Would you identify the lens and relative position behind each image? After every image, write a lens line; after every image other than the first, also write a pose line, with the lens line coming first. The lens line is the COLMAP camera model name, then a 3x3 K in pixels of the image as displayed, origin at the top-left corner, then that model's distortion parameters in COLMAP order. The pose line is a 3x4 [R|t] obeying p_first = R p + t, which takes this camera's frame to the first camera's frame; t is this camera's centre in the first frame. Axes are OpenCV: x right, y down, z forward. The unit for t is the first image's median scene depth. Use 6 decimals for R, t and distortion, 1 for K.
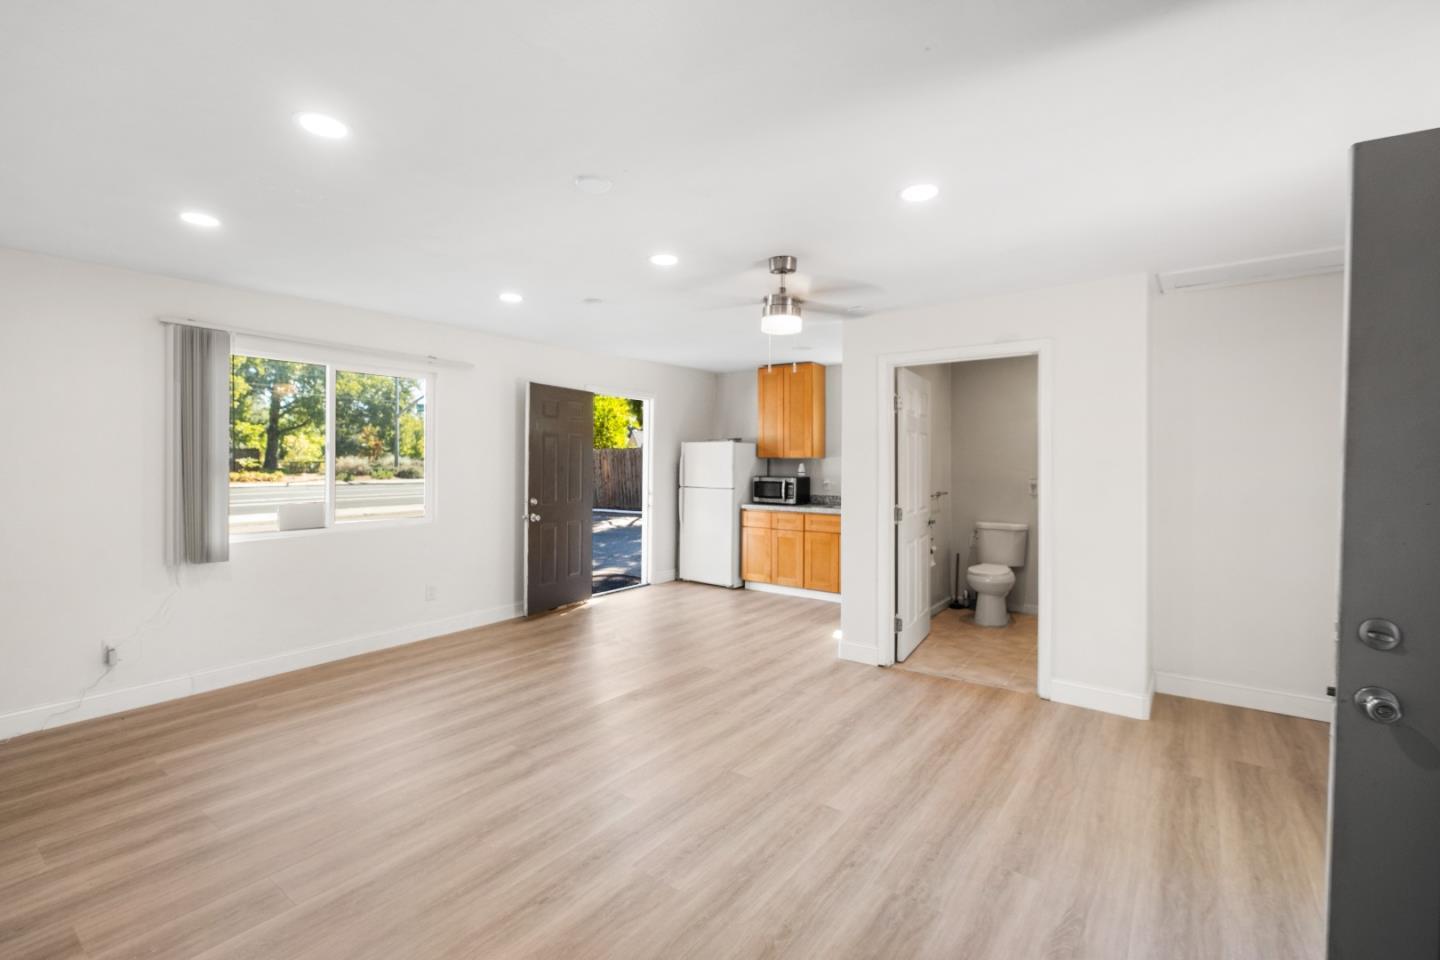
lens RADIAL K [[649.8, 0, 718.1], [0, 649.8, 458.8], [0, 0, 1]] dist [-0.001967, -0.000305]
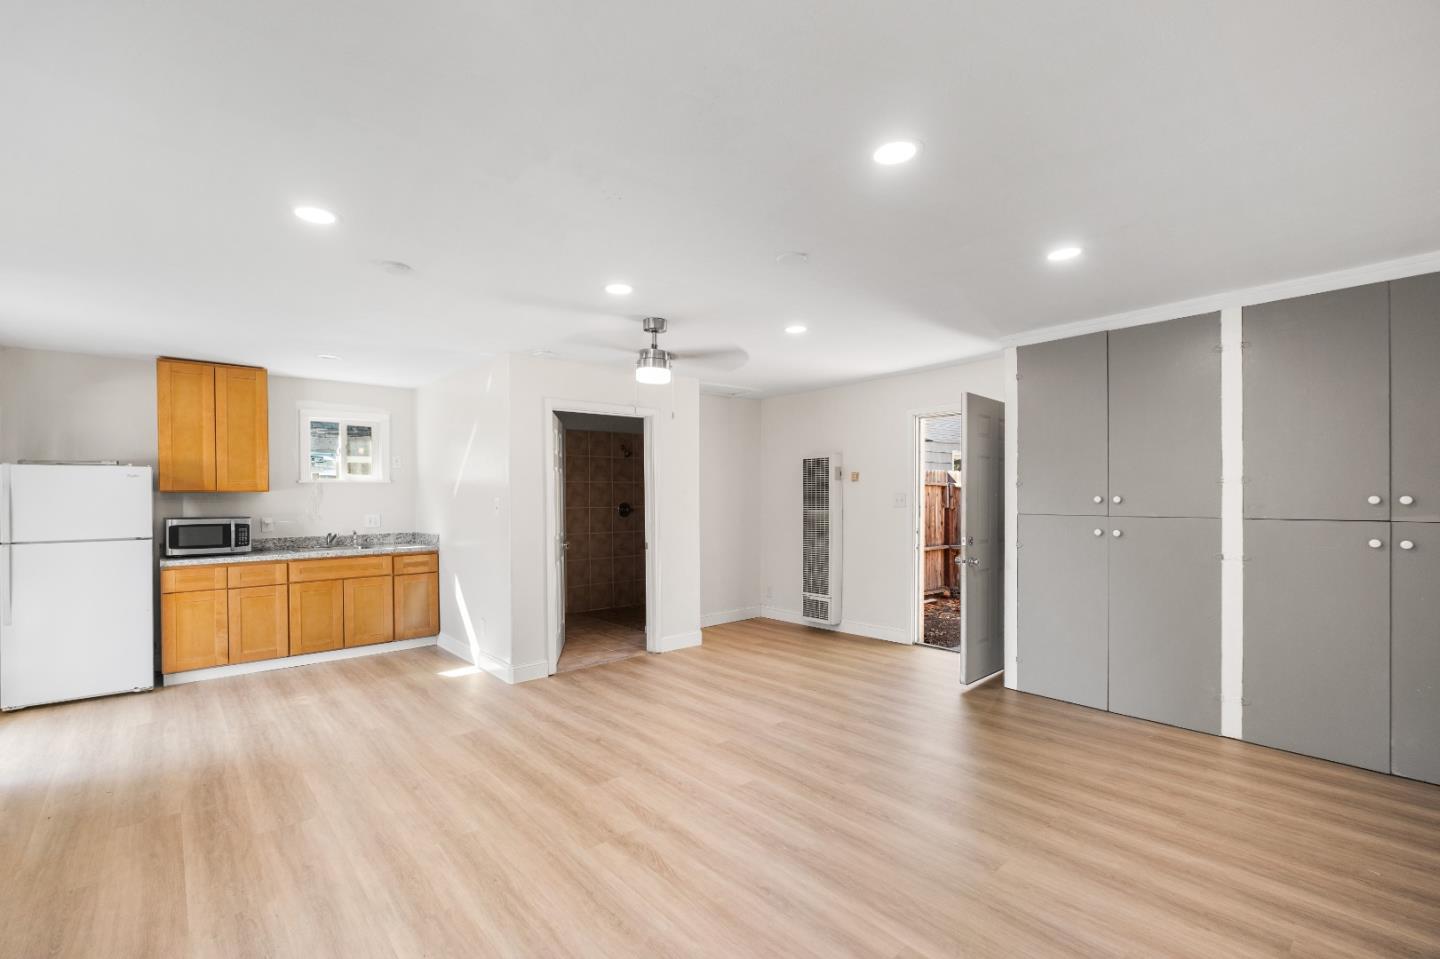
lens RADIAL K [[623.1, 0, 719.7], [0, 623.1, 494.6], [0, 0, 1]] dist [-0.013518, -0.000024]
pose [[0.197166, -0.003108, 0.980365, -0.795288], [0.002364, 0.999994, 0.002695, 0.003540], [-0.980367, 0.001786, 0.197172, 0.535336]]
